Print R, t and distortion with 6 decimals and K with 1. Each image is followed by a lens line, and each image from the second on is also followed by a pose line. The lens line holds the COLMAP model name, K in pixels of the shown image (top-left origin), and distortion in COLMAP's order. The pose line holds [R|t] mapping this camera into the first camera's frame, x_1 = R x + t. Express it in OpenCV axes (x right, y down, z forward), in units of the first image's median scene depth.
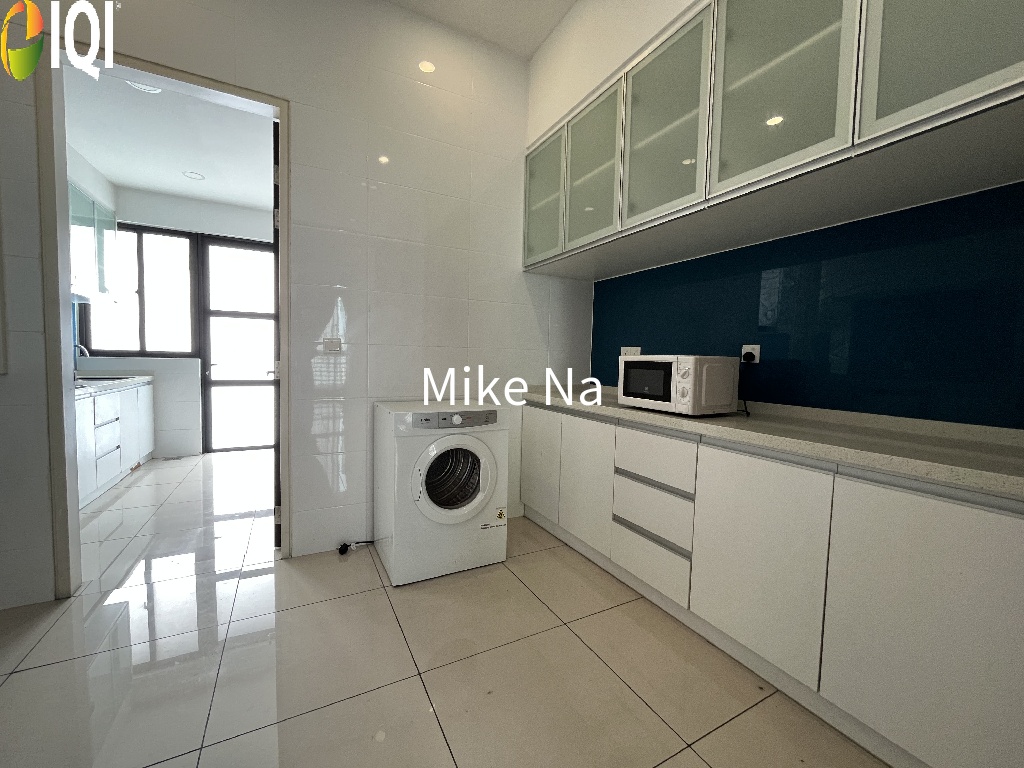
lens RADIAL K [[415.6, 0, 512.3], [0, 415.6, 380.8], [0, 0, 1]] dist [-0.005667, -0.000099]
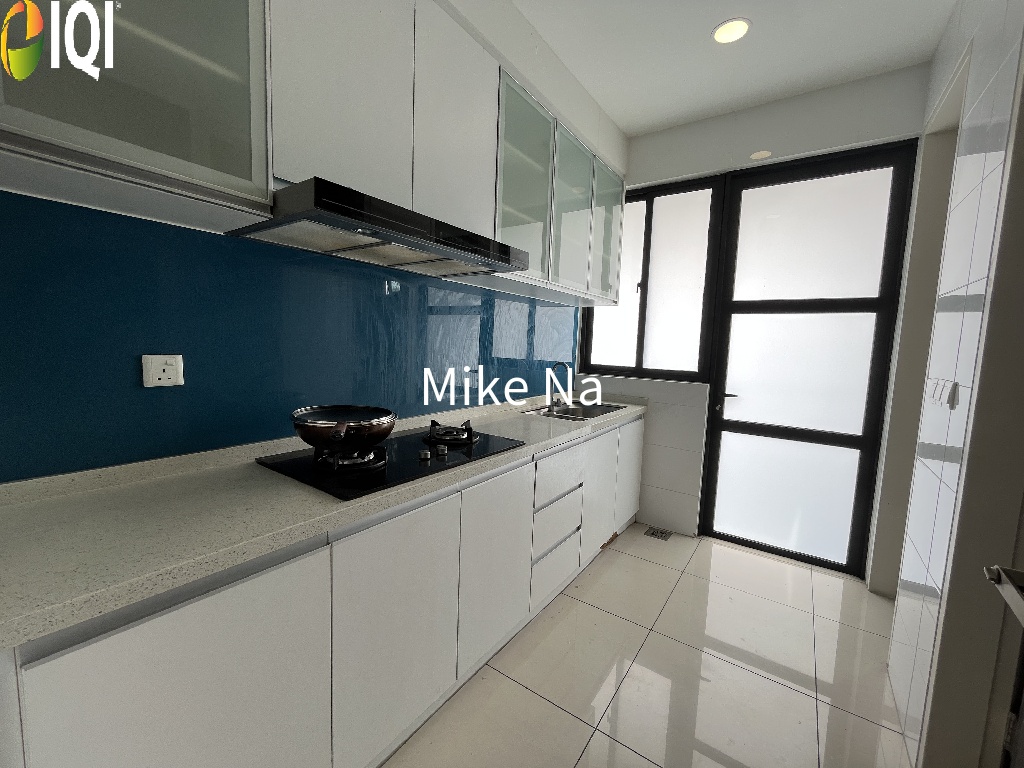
lens RADIAL K [[415.6, 0, 512.3], [0, 415.6, 380.8], [0, 0, 1]] dist [-0.005667, -0.000099]
pose [[0.454544, 0.073922, -0.887652, -0.356026], [-0.076643, 0.996100, 0.043706, -0.064765], [0.887421, 0.048166, 0.458437, 0.477779]]
